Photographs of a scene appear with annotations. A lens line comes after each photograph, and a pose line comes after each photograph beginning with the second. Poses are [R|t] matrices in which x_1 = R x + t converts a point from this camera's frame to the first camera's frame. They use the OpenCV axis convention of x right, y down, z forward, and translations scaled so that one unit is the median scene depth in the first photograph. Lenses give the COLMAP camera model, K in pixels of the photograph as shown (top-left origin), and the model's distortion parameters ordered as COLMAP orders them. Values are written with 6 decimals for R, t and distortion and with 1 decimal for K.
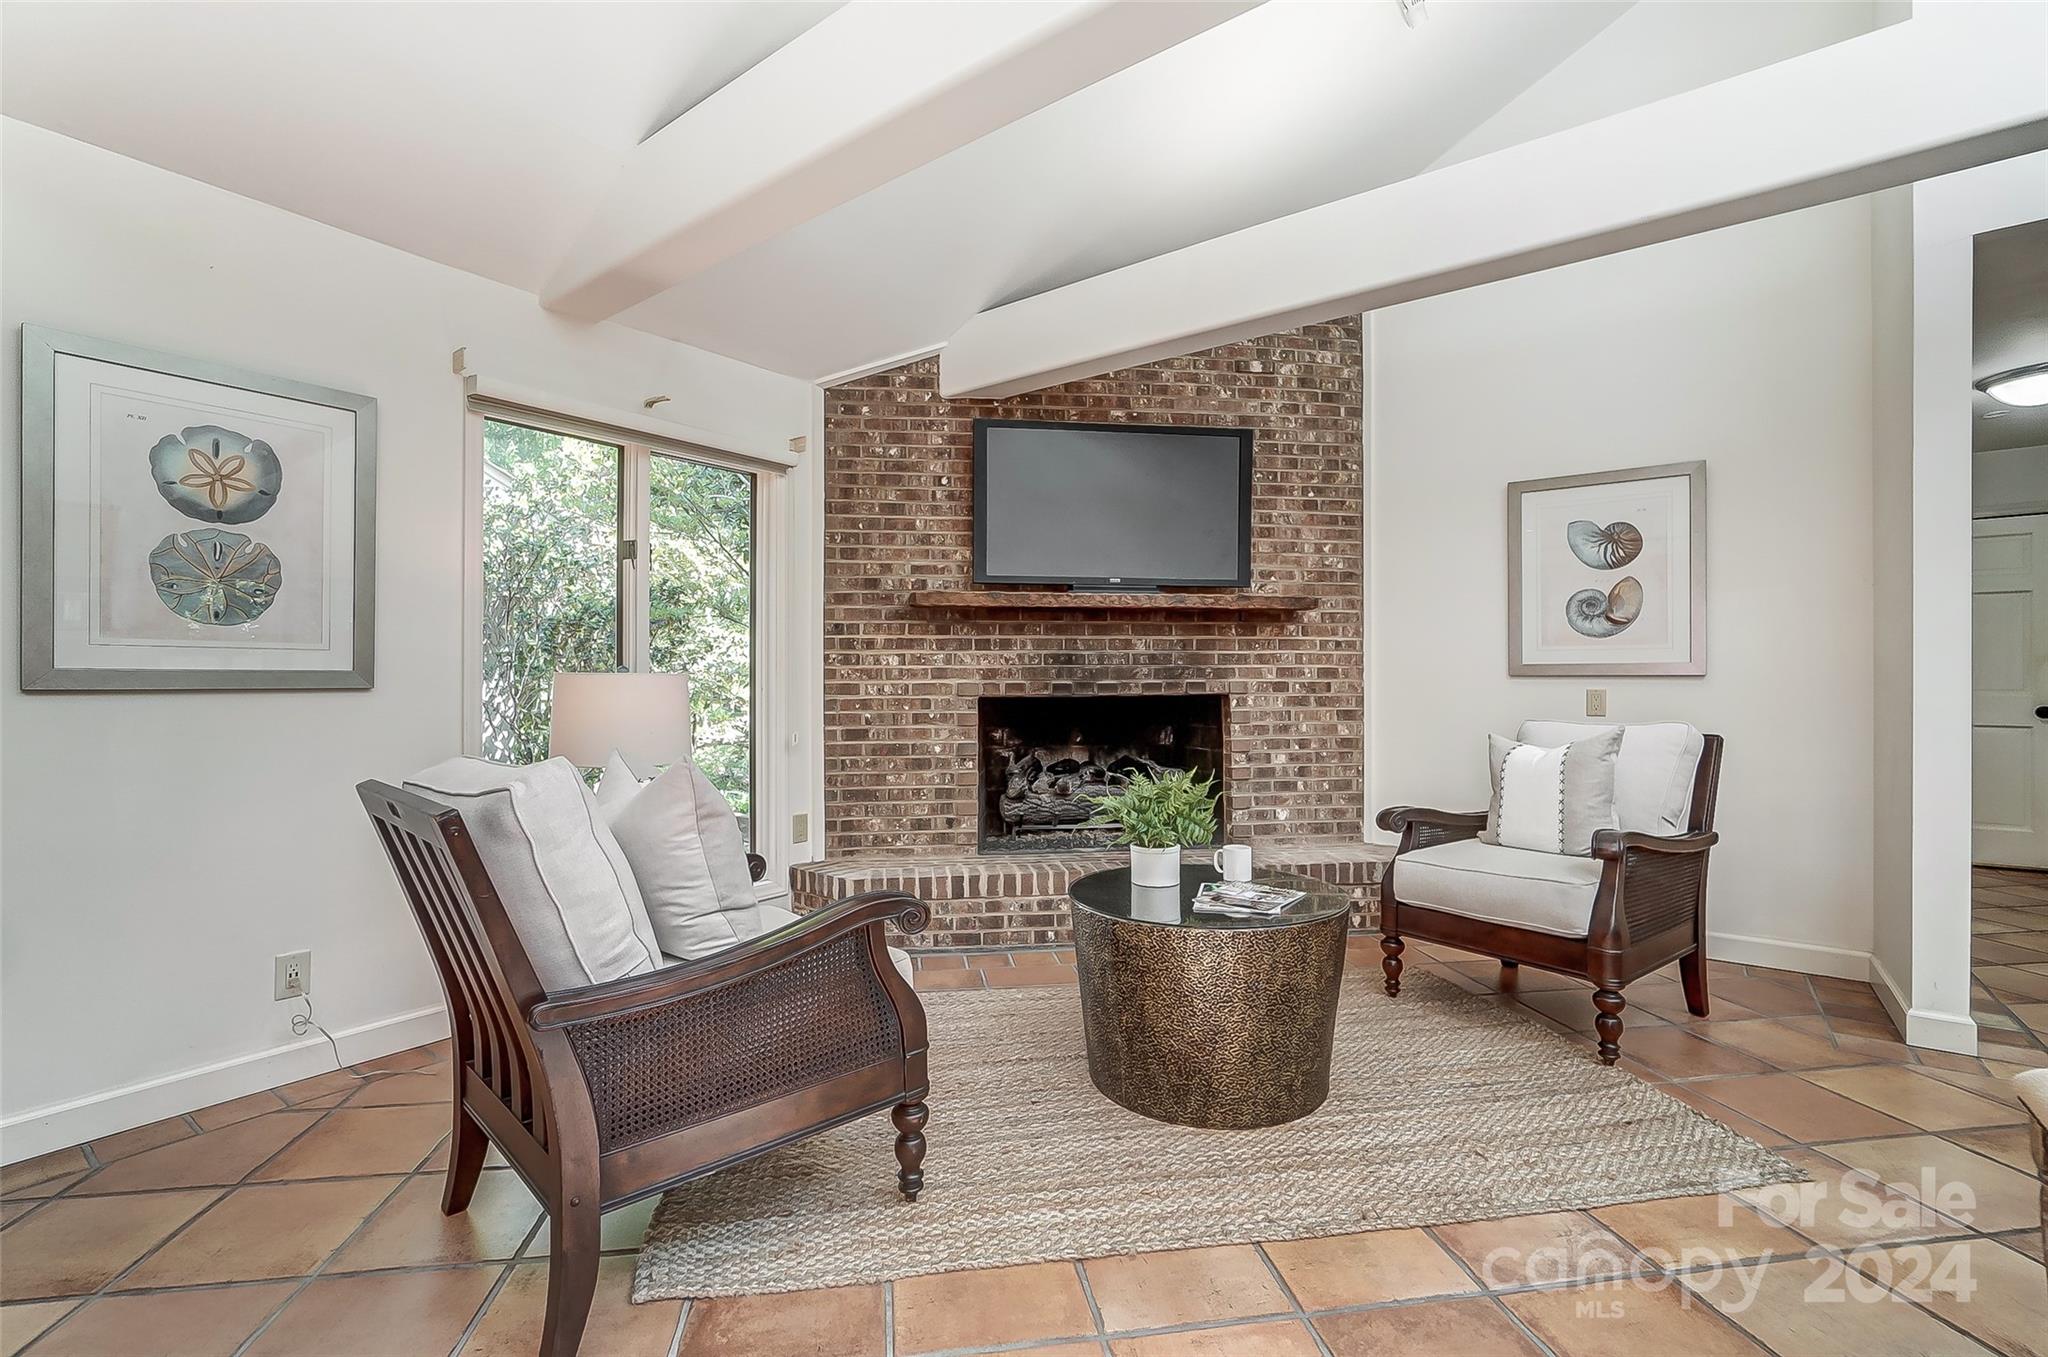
lens RADIAL K [[914.7, 0, 1035.8], [0, 914.7, 673.4], [0, 0, 1]] dist [-0.014692, 0.006410]
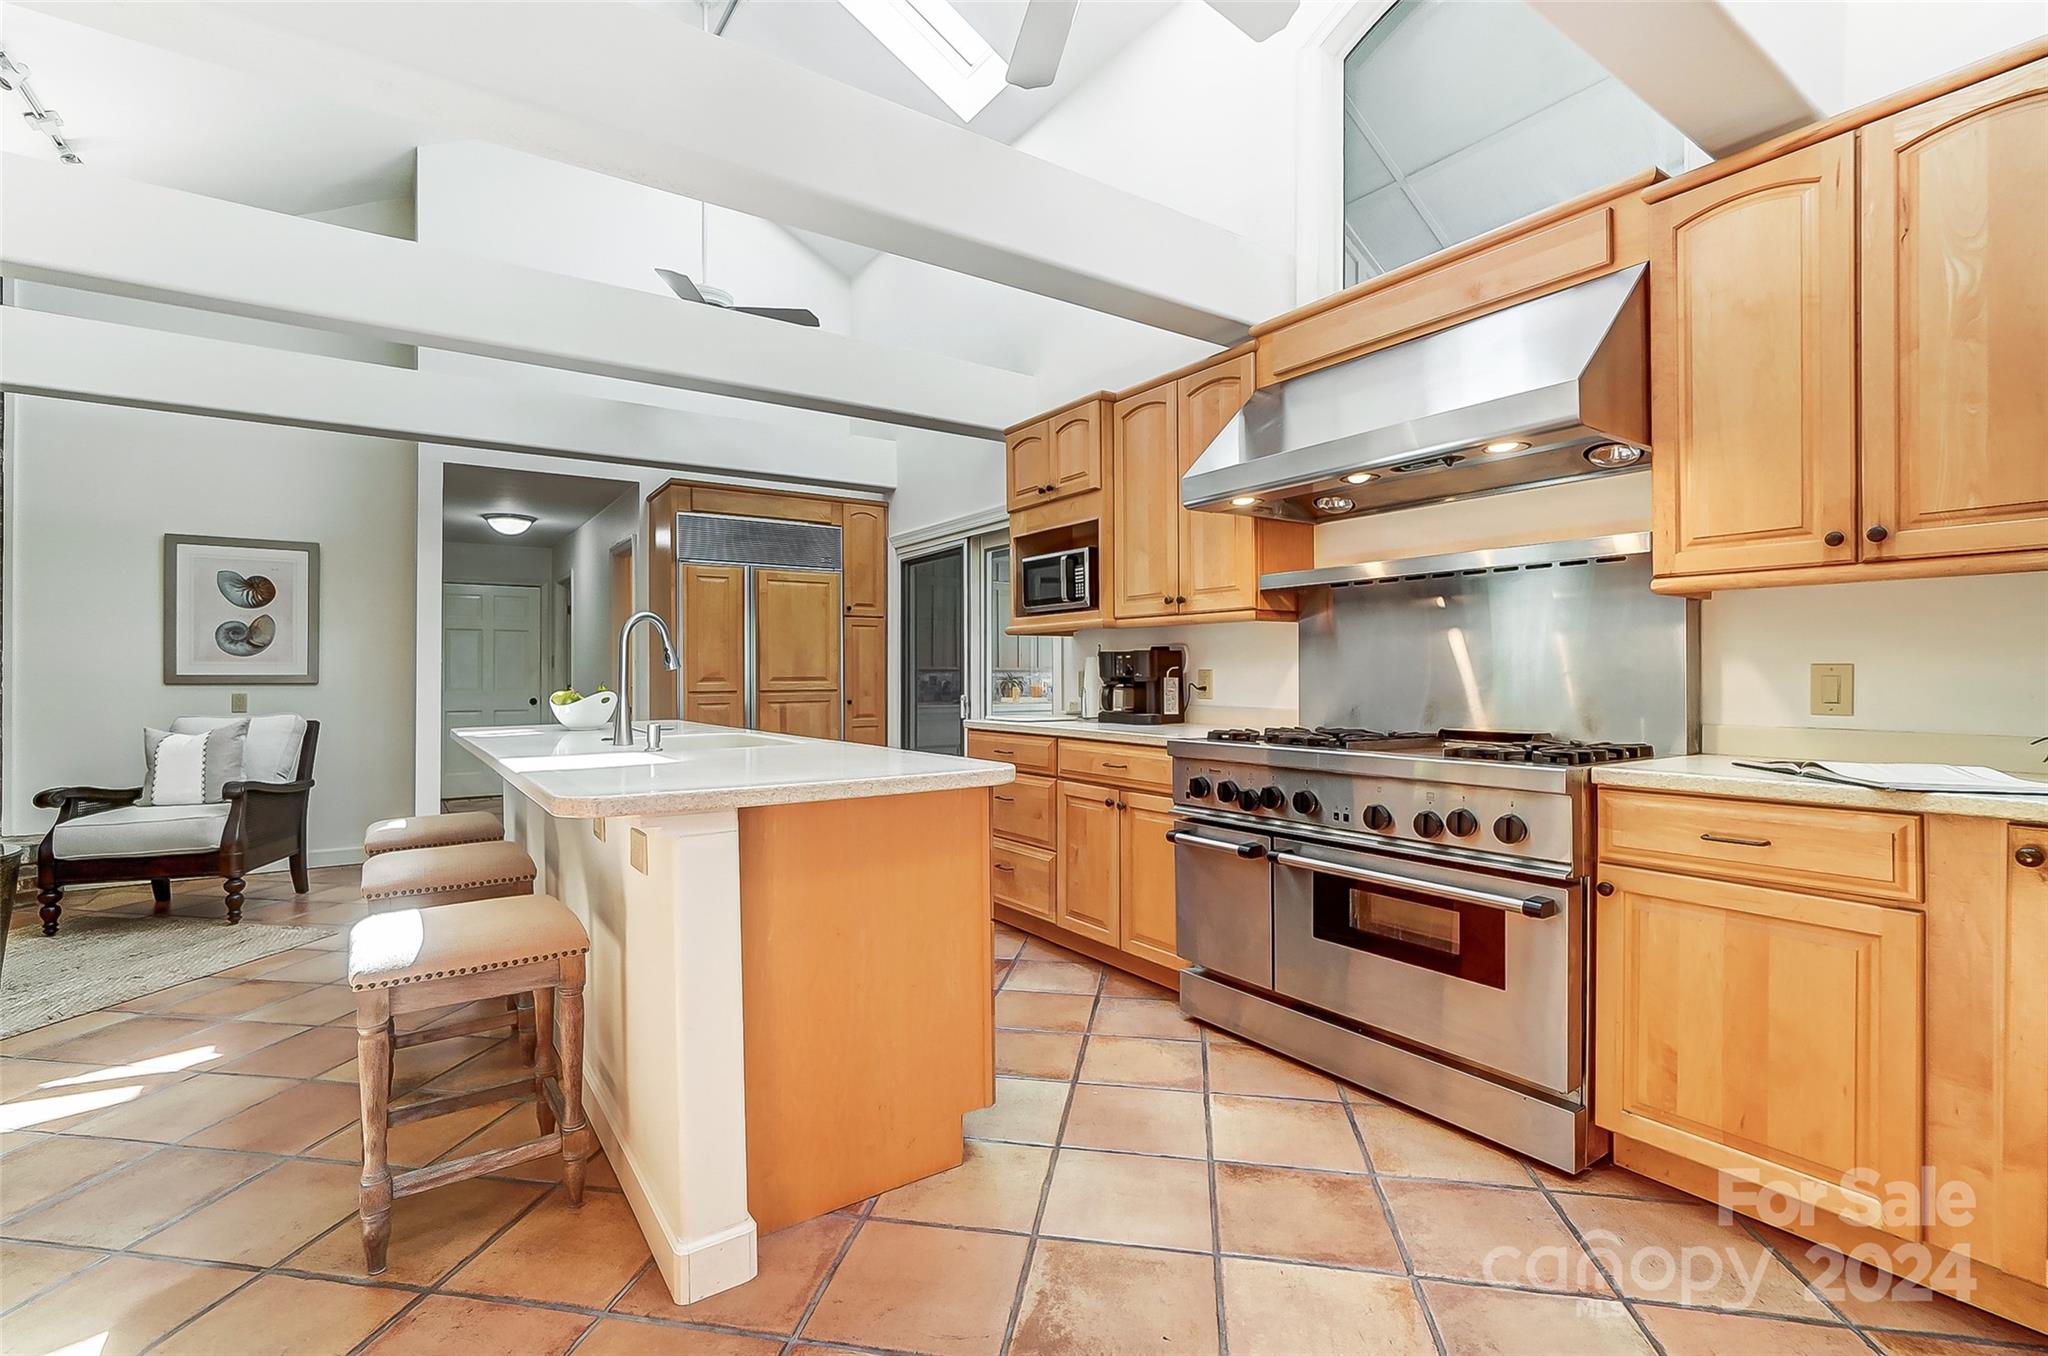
lens RADIAL K [[914.7, 0, 1010.1], [0, 914.7, 674.2], [0, 0, 1]] dist [-0.014692, 0.006410]
pose [[0.342115, 0.000687, 0.939658, -0.348745], [-0.006517, 0.999977, 0.001642, -0.025597], [-0.939635, -0.006686, 0.342112, -0.708080]]
